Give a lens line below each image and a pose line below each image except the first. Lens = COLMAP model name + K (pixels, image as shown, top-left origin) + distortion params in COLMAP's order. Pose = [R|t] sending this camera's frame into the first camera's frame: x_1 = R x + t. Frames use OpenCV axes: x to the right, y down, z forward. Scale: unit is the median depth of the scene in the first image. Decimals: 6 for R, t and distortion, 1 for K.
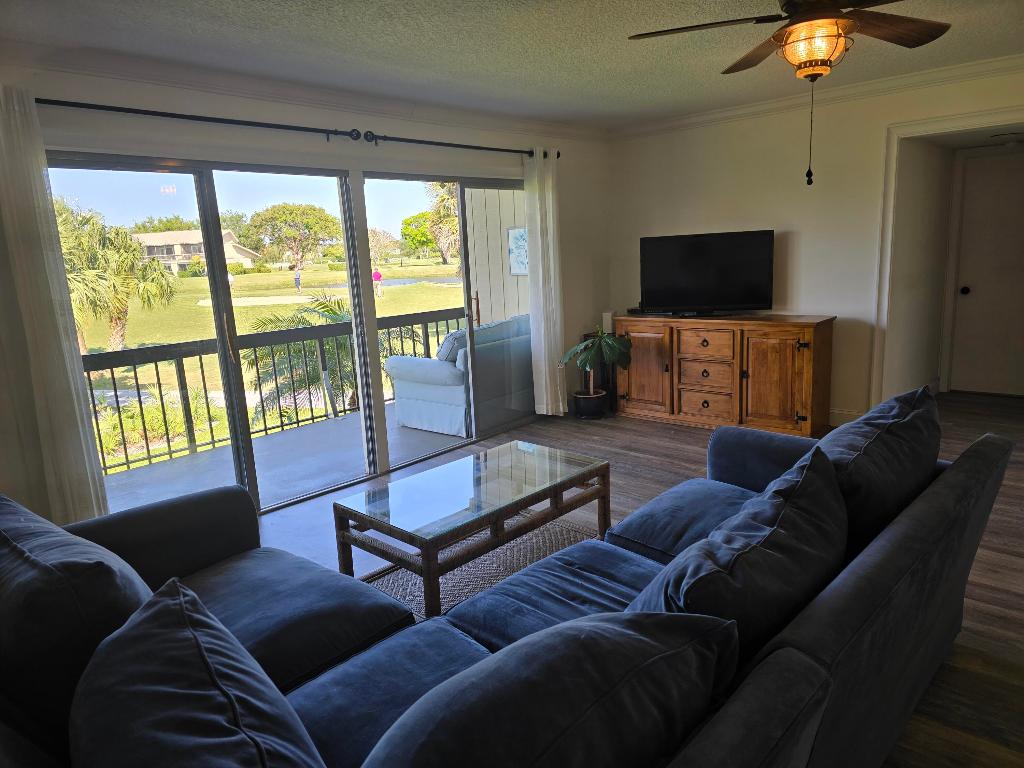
lens RADIAL K [[682.4, 0, 512.0], [0, 682.4, 384.0], [0, 0, 1]] dist [0.092417, -0.098159]
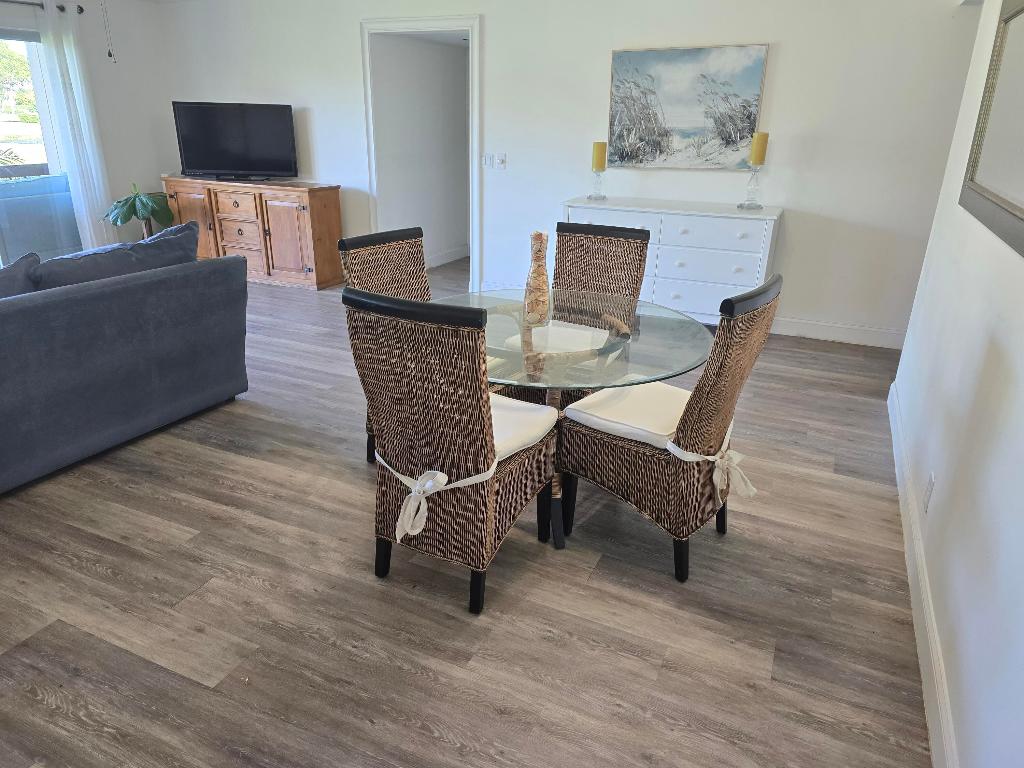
lens RADIAL K [[687.1, 0, 512.0], [0, 687.1, 384.0], [0, 0, 1]] dist [0.068003, -0.066334]
pose [[0.948190, -0.048711, 0.313947, 0.329058], [-0.004272, 0.986132, 0.165906, 0.039688], [-0.317675, -0.158652, 0.934833, -0.260555]]
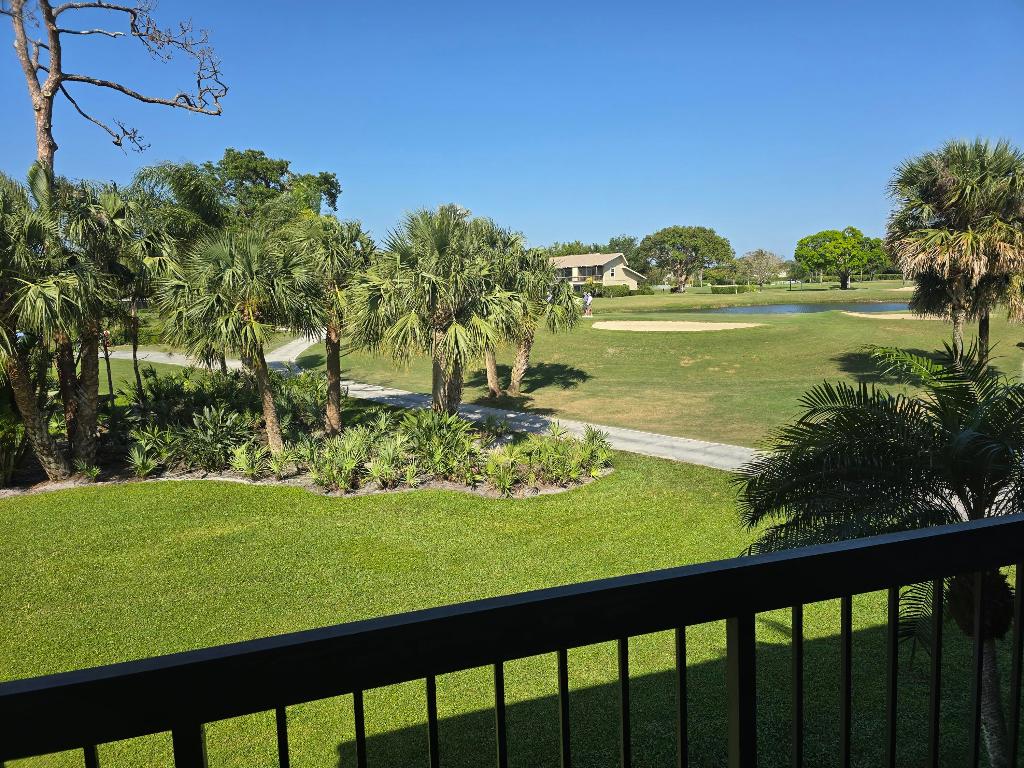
lens RADIAL K [[682.4, 0, 512.0], [0, 682.4, 384.0], [0, 0, 1]] dist [0.092417, -0.098159]
pose [[0.864488, 0.093335, -0.493912, -0.451950], [-0.109062, 0.994030, -0.003047, -0.129072], [0.490679, 0.056501, 0.869507, 0.703592]]
